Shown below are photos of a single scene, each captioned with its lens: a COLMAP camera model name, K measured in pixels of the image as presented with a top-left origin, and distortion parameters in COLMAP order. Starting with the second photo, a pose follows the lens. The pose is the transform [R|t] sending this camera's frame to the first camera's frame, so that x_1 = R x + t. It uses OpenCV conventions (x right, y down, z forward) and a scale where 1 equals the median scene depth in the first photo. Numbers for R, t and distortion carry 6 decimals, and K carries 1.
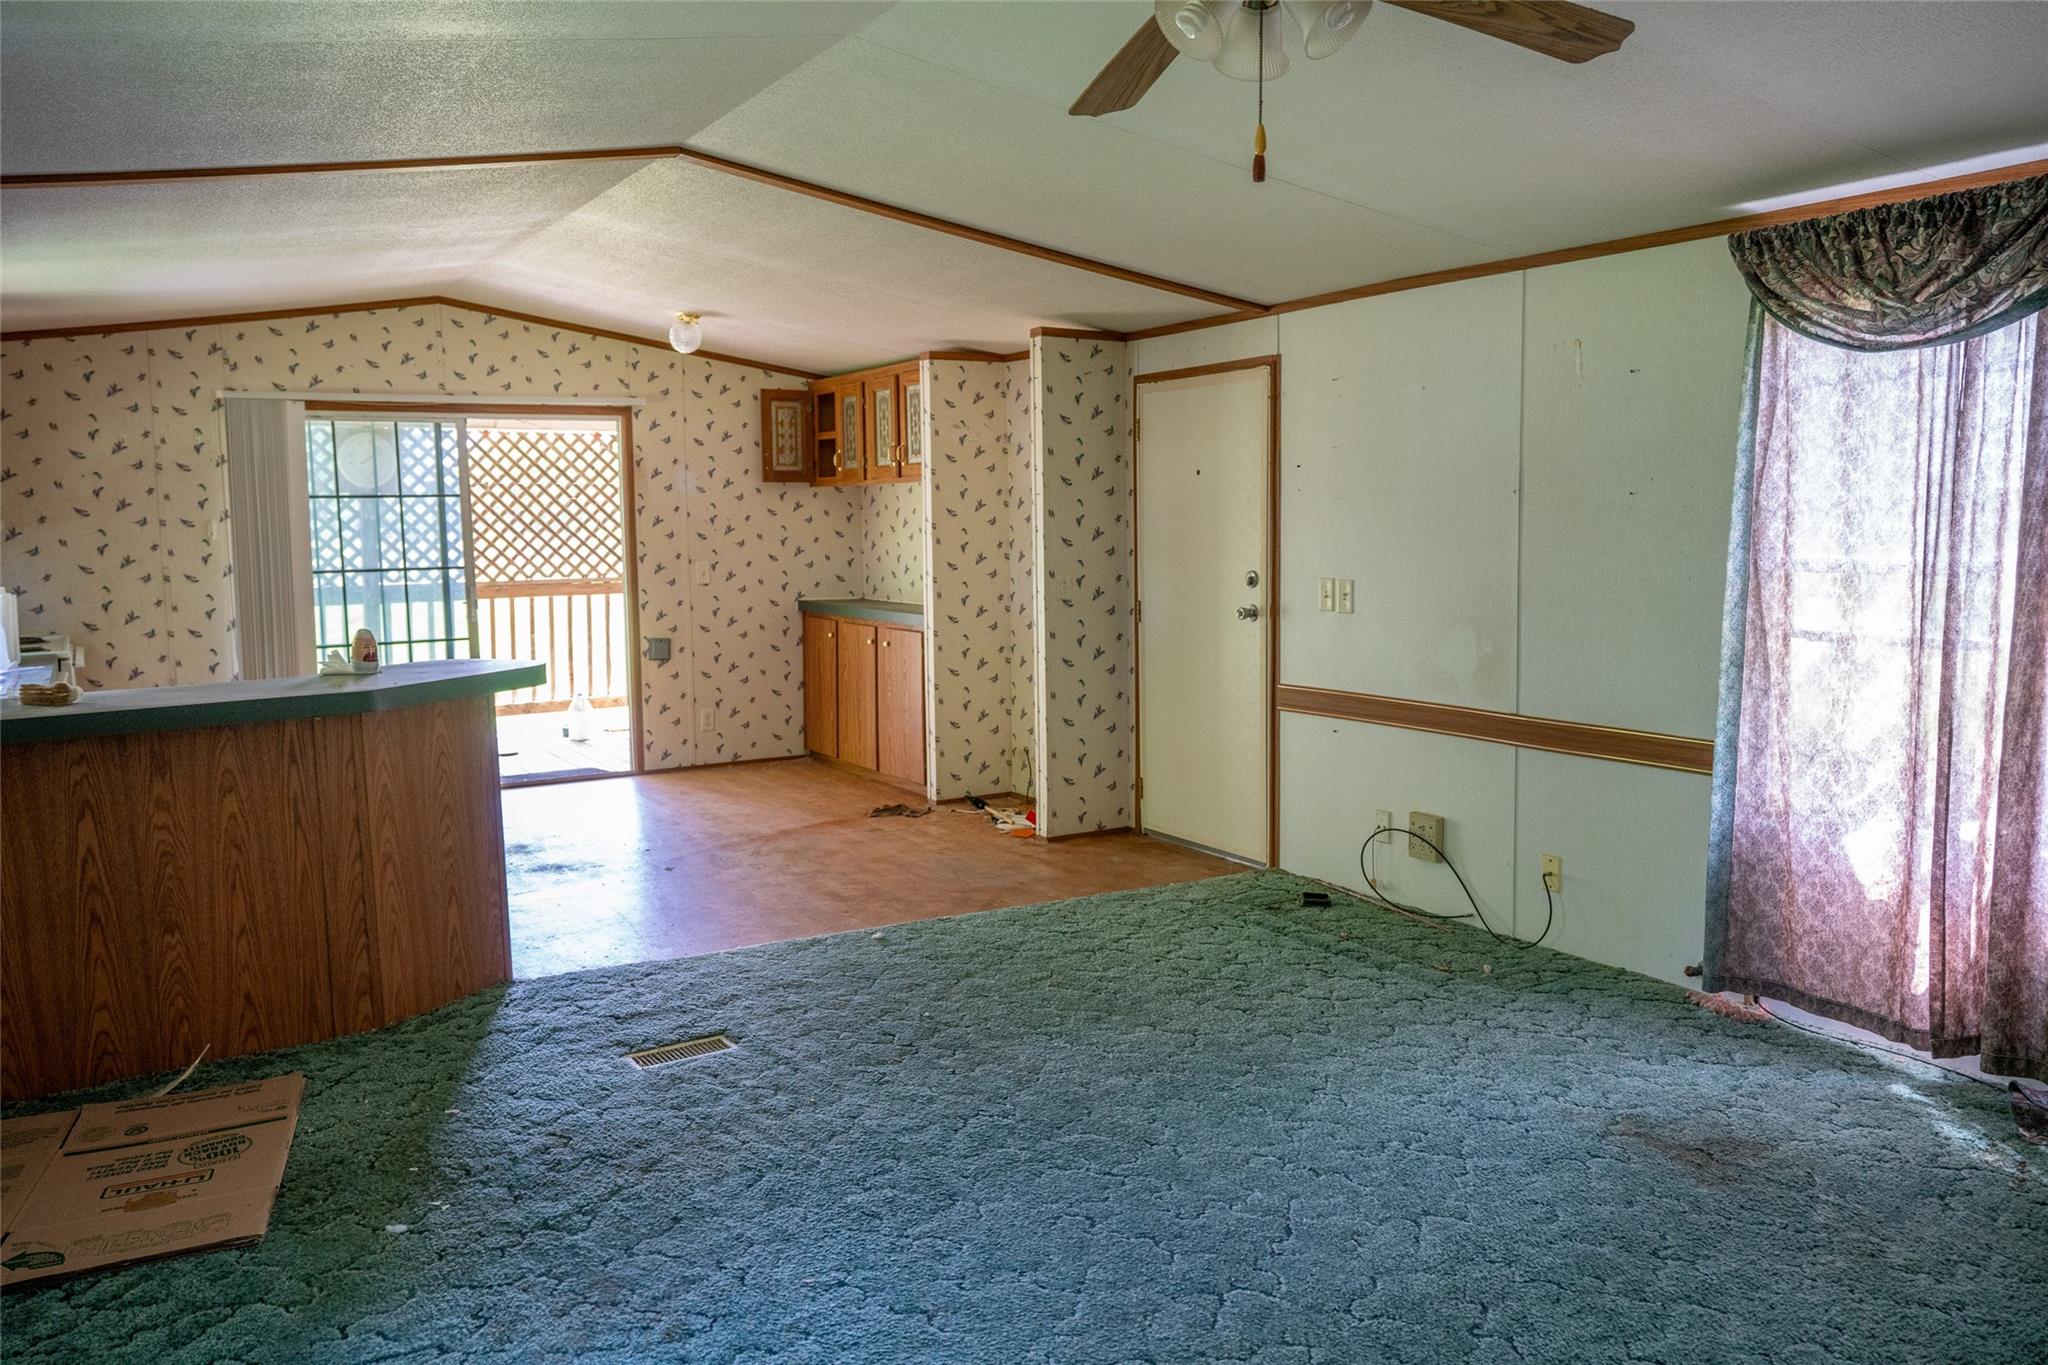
lens RADIAL K [[1514.6, 0, 1024.0], [0, 1514.6, 682.5], [0, 0, 1]] dist [-0.001808, 0.051907]
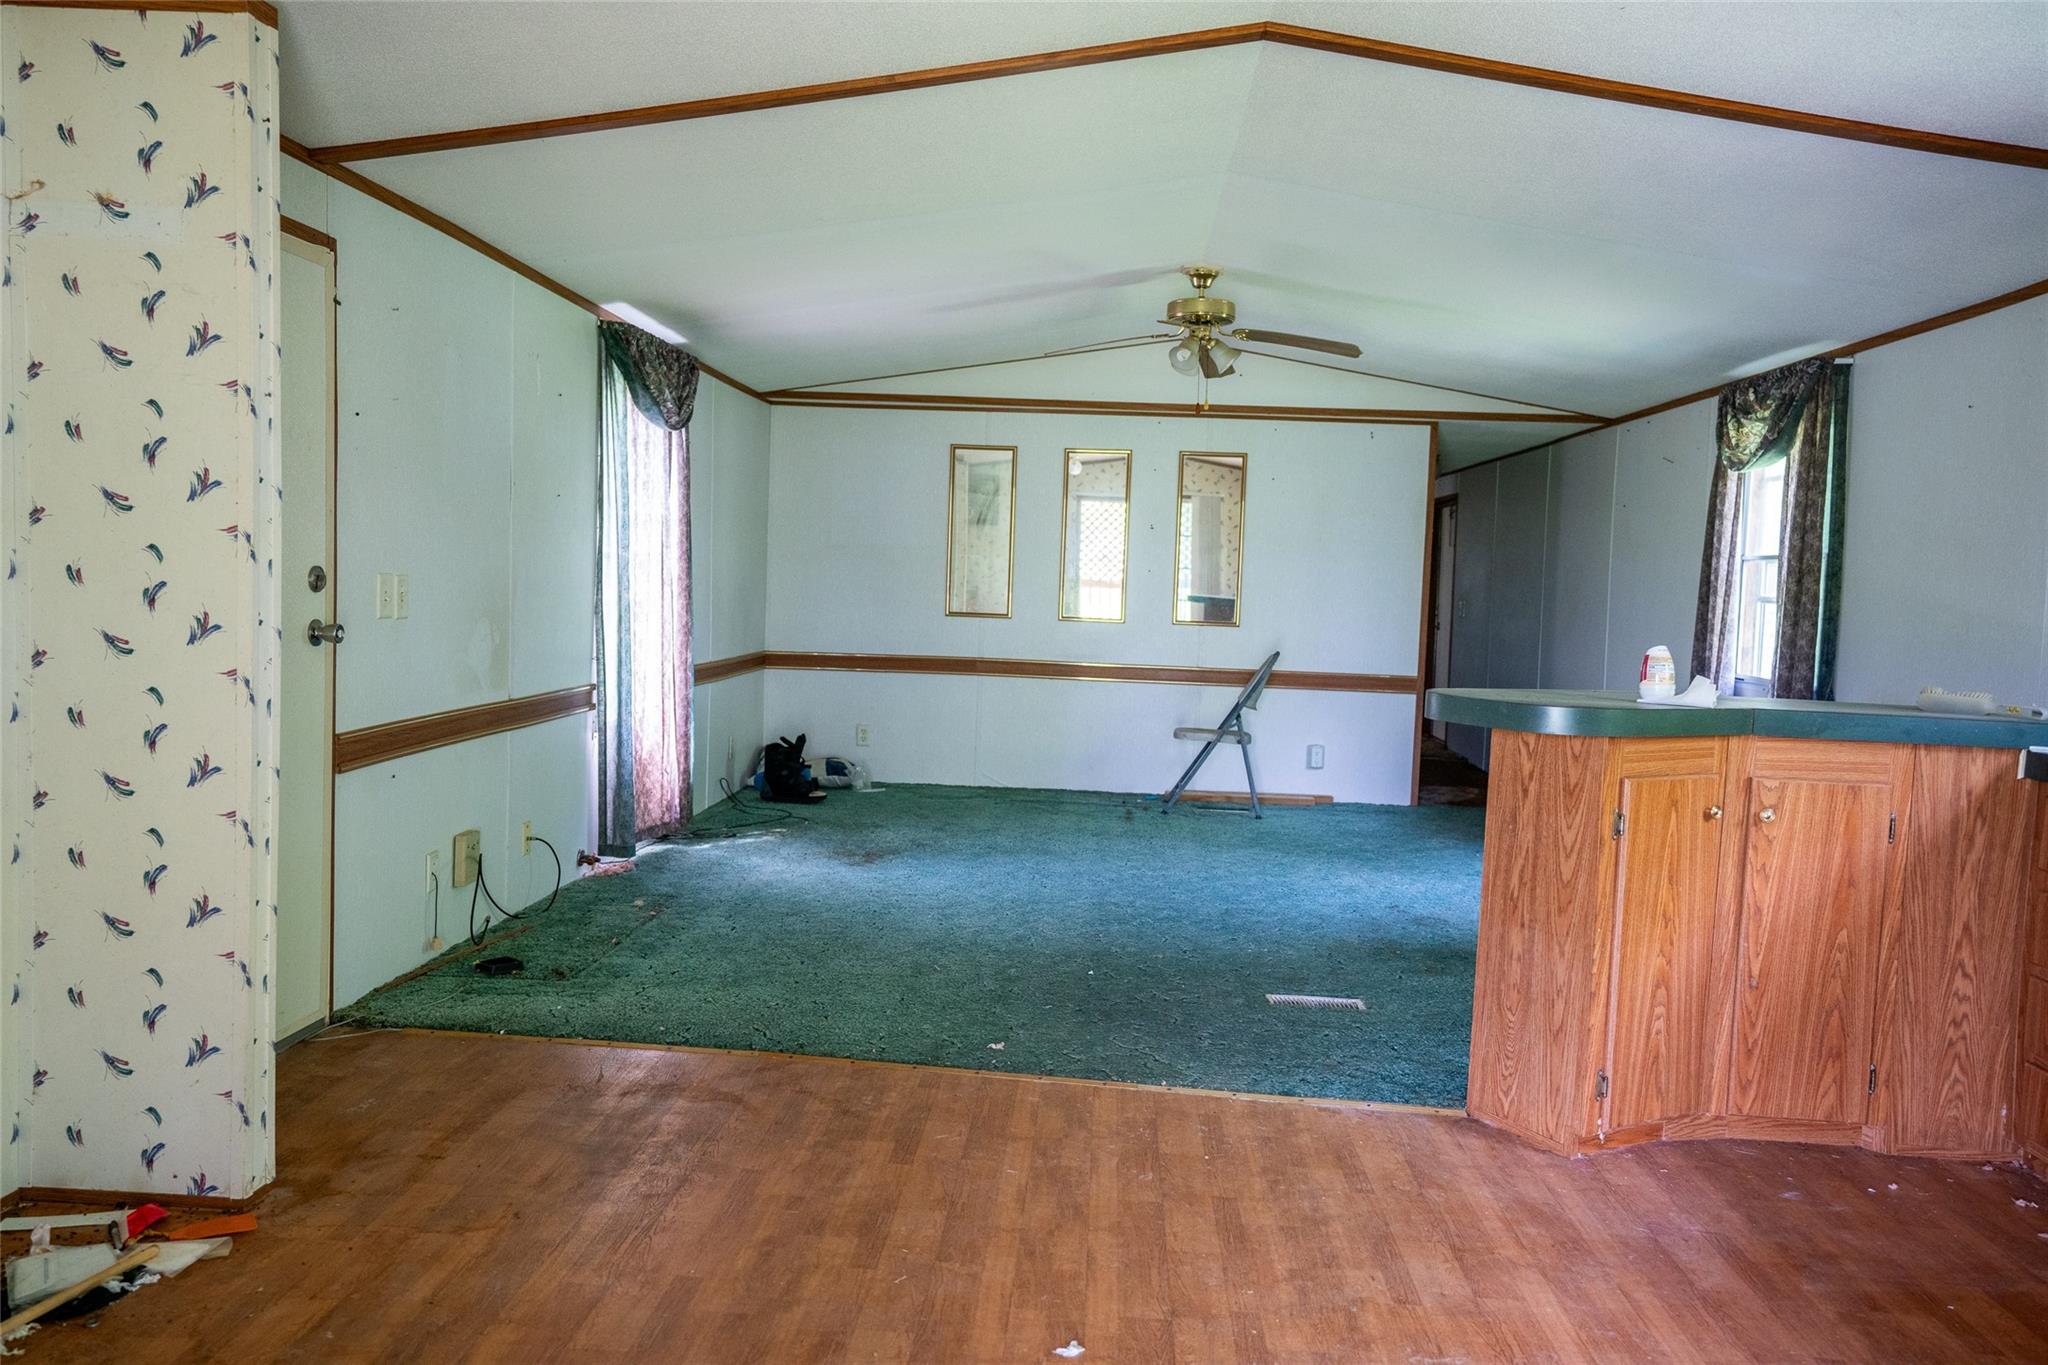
lens RADIAL K [[1514.6, 0, 1024.0], [0, 1514.6, 682.5], [0, 0, 1]] dist [-0.001808, 0.051907]
pose [[-0.823859, -0.055494, 0.564071, -0.330271], [0.037095, 0.987783, 0.151358, -0.081396], [-0.565579, 0.145622, -0.811735, 1.008446]]
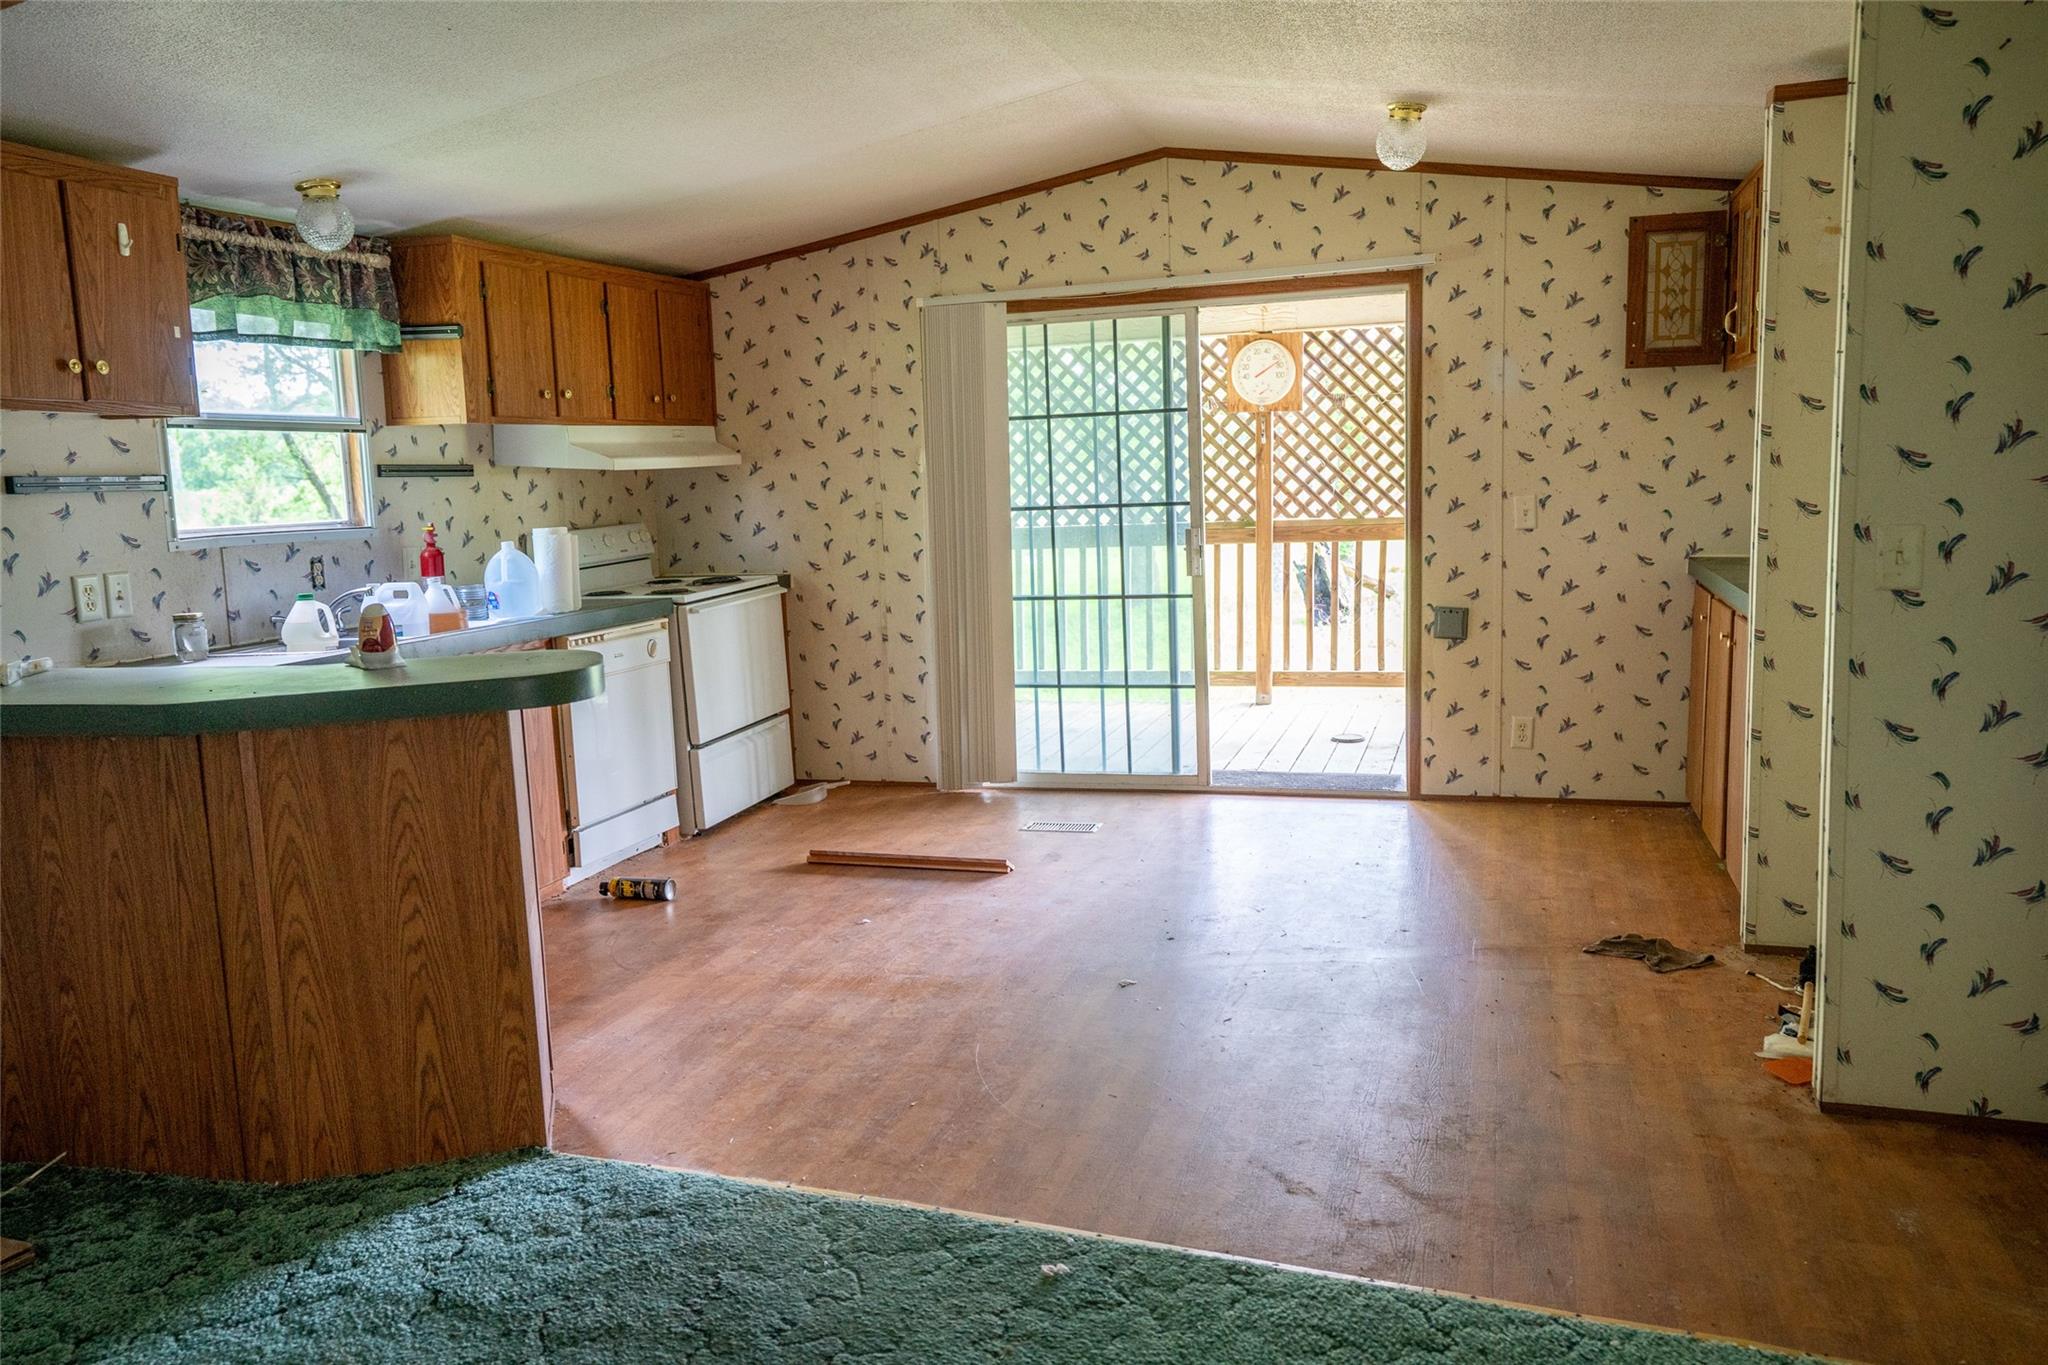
lens RADIAL K [[1514.6, 0, 1024.0], [0, 1514.6, 682.5], [0, 0, 1]] dist [-0.001808, 0.051907]
pose [[0.658787, 0.094636, -0.746354, 0.159523], [-0.057307, 0.995487, 0.075642, -0.038813], [0.750144, -0.007060, 0.661237, 0.429332]]
